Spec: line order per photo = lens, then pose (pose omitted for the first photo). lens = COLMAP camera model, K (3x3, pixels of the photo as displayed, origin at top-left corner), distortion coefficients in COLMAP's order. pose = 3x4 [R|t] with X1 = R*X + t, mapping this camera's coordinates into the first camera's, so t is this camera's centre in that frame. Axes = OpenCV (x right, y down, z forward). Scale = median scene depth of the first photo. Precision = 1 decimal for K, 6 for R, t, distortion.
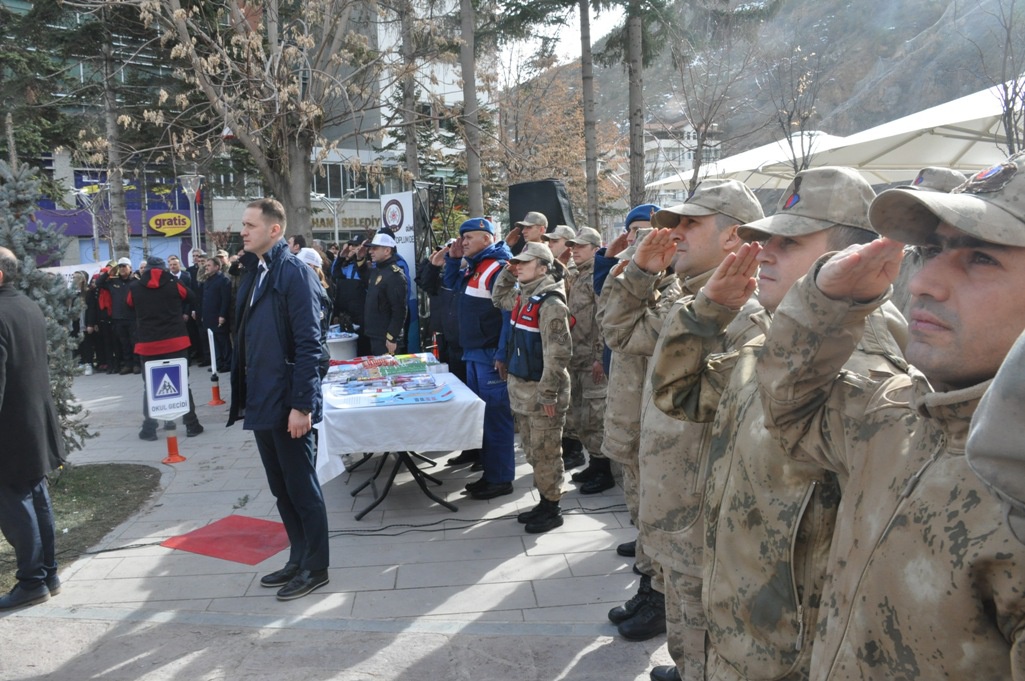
lens RADIAL K [[554.4, 0, 512.5], [0, 554.4, 340.5], [0, 0, 1]] dist [-0.074987, 0.000033]
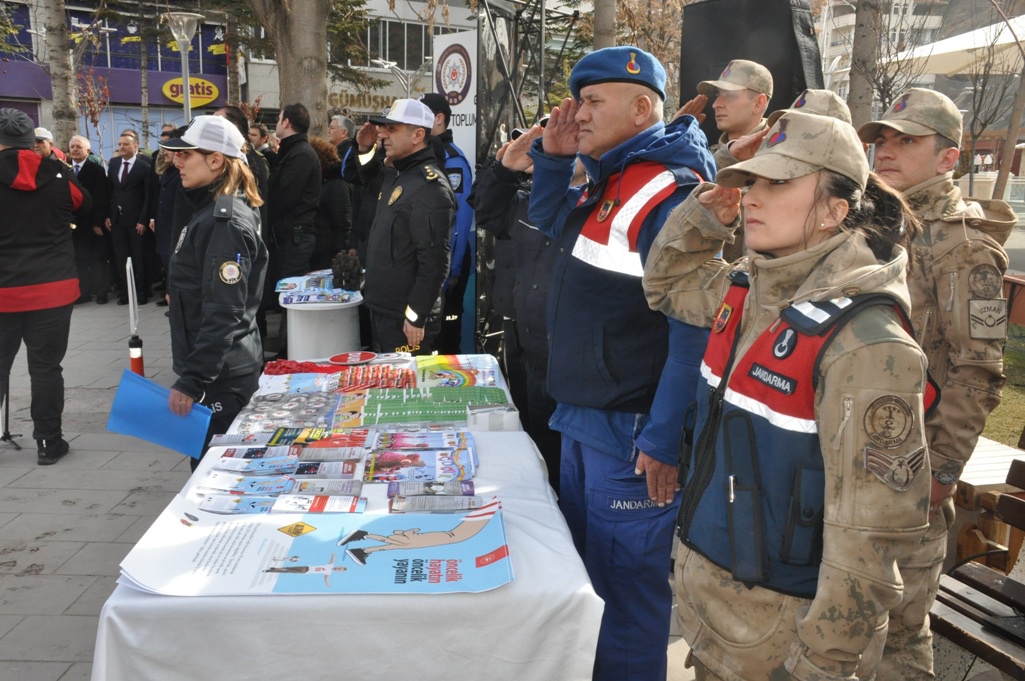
lens RADIAL K [[719.3, 0, 512.5], [0, 719.3, 340.5], [0, 0, 1]] dist [-0.026025, -0.000027]
pose [[0.983999, 0.090741, -0.153336, -0.045601], [-0.075427, 0.991827, 0.102908, -0.075543], [0.161421, -0.089696, 0.982801, 0.518436]]
